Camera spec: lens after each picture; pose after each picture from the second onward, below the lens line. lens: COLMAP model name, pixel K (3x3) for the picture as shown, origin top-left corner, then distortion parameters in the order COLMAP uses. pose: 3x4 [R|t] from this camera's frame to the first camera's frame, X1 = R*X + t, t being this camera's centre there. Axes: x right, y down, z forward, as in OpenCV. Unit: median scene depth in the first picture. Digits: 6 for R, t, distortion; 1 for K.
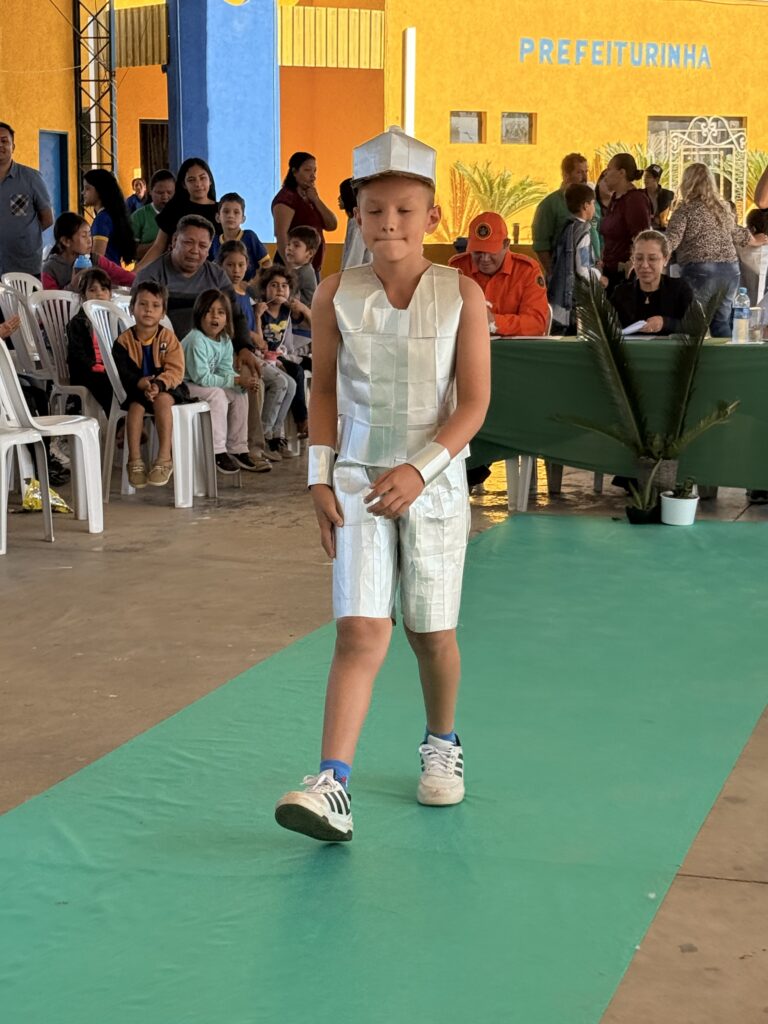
lens RADIAL K [[2187.1, 0, 384.0], [0, 2187.1, 512.0], [0, 0, 1]] dist [0.529482, 0.048583]
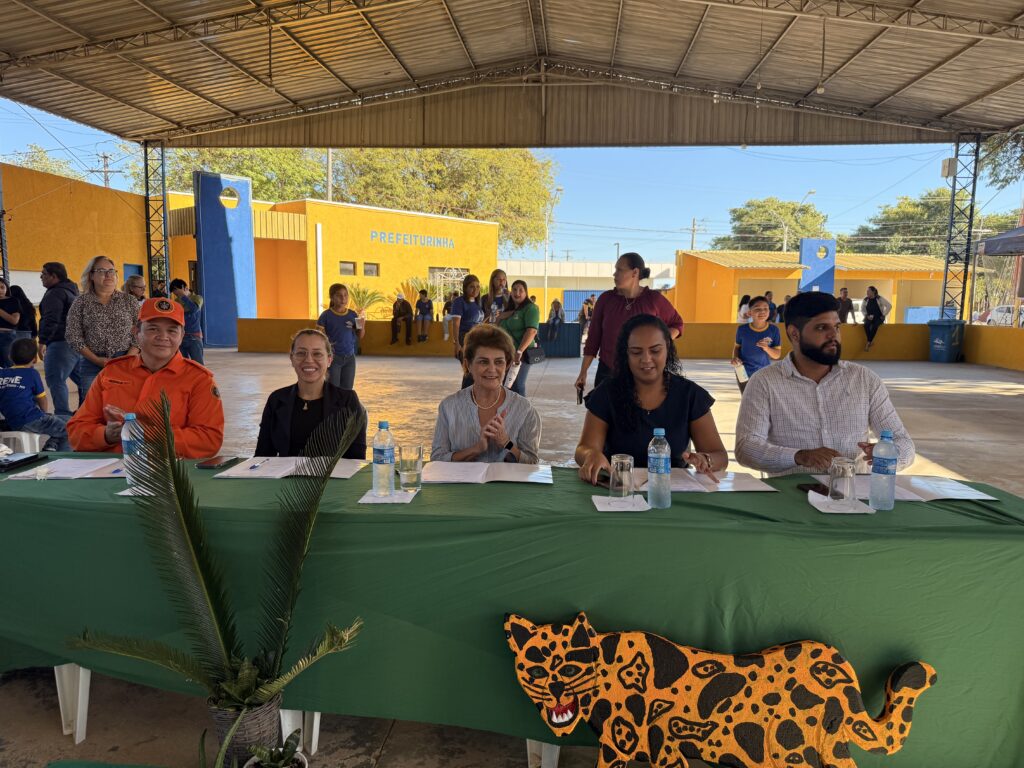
lens RADIAL K [[721.3, 0, 506.9], [0, 721.3, 386.4], [0, 0, 1]] dist [0.015154, -0.022967]
pose [[0.981027, -0.003503, 0.193838, 0.055184], [0.008189, 0.999693, -0.023377, -0.037736], [-0.193696, 0.024521, 0.980755, 0.273225]]
